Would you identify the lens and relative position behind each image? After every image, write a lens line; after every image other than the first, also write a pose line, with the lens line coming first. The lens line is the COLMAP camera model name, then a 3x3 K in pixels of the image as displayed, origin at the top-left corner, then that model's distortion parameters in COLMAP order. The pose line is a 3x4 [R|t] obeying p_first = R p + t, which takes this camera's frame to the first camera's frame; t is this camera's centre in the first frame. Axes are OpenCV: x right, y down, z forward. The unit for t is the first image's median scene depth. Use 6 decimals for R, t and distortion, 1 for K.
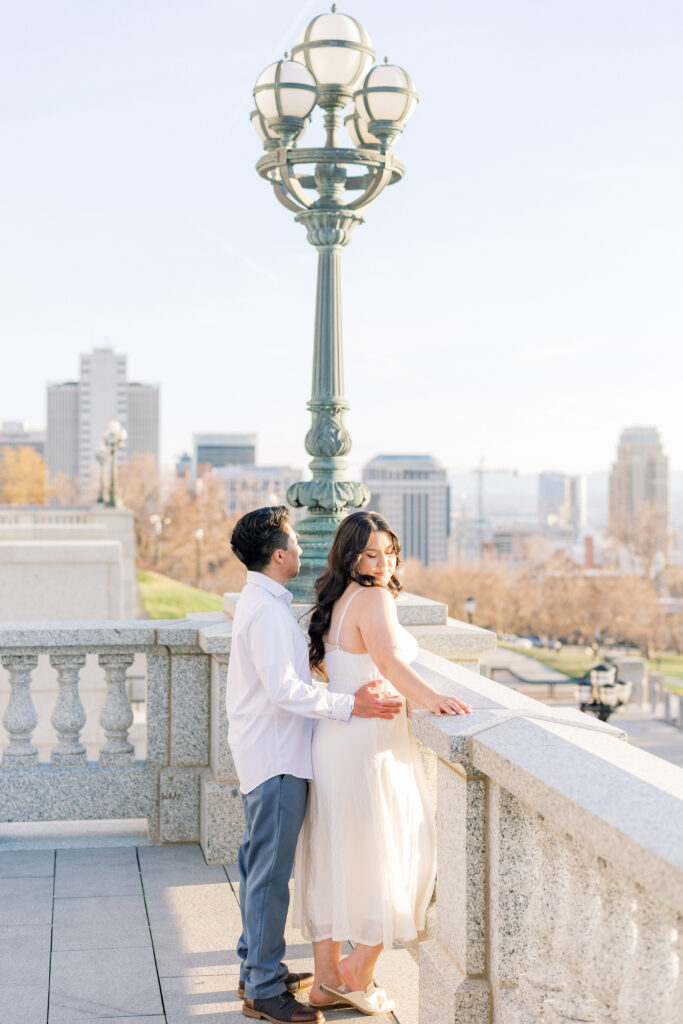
lens RADIAL K [[1572.7, 0, 366.5], [0, 1572.7, 508.9], [0, 0, 1]] dist [-0.016036, -0.018795]
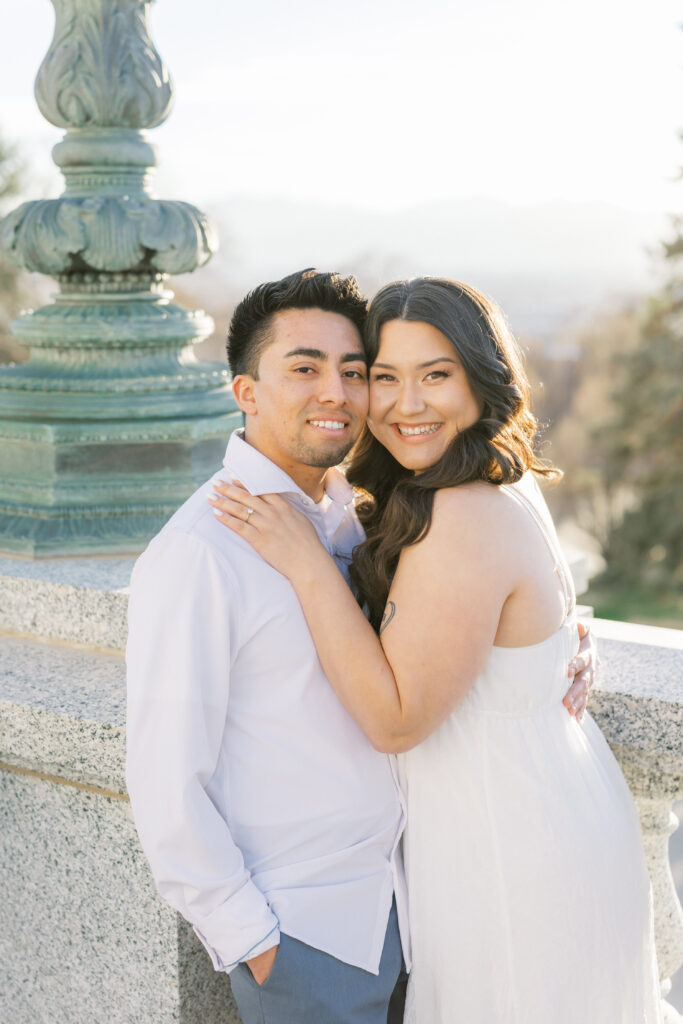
lens RADIAL K [[1392.4, 0, 341.5], [0, 1392.4, 512.0], [0, 0, 1]] dist [0.018979, -0.067640]
pose [[0.673663, -0.137417, 0.726150, -0.240232], [0.015686, 0.984998, 0.171849, -0.001061], [-0.738872, -0.104377, 0.665713, 0.761154]]
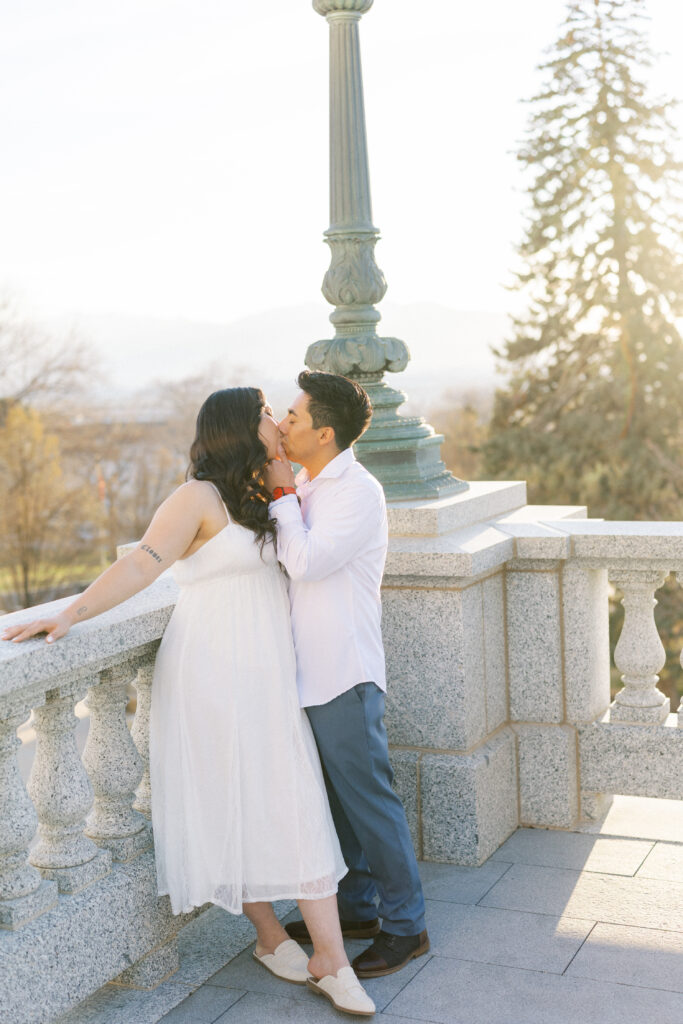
lens RADIAL K [[1392.4, 0, 341.5], [0, 1392.4, 512.0], [0, 0, 1]] dist [0.018979, -0.067640]
pose [[0.584581, -0.117414, 0.802794, -0.590176], [0.061244, 0.993036, 0.100642, -0.002696], [-0.809021, -0.009667, 0.587701, 0.634814]]
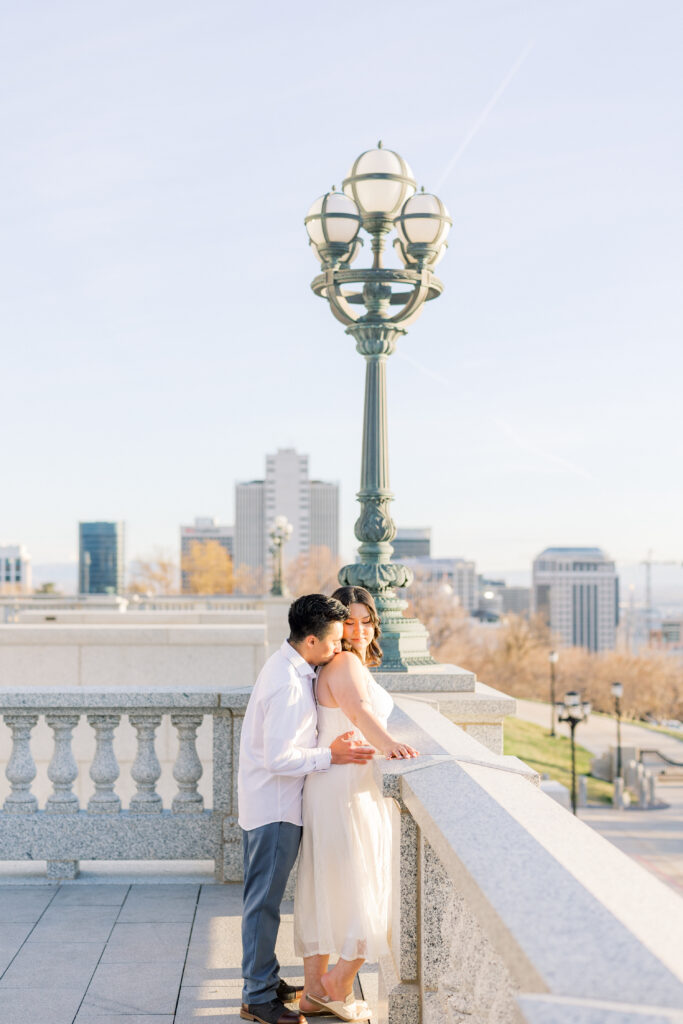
lens RADIAL K [[1492.7, 0, 338.7], [0, 1492.7, 572.6], [0, 0, 1]] dist [-0.014206, -0.062118]
pose [[0.991088, -0.001442, -0.133198, 0.095047], [-0.000927, 0.999842, -0.017728, 0.007789], [0.133202, 0.017693, 0.990931, -0.062131]]
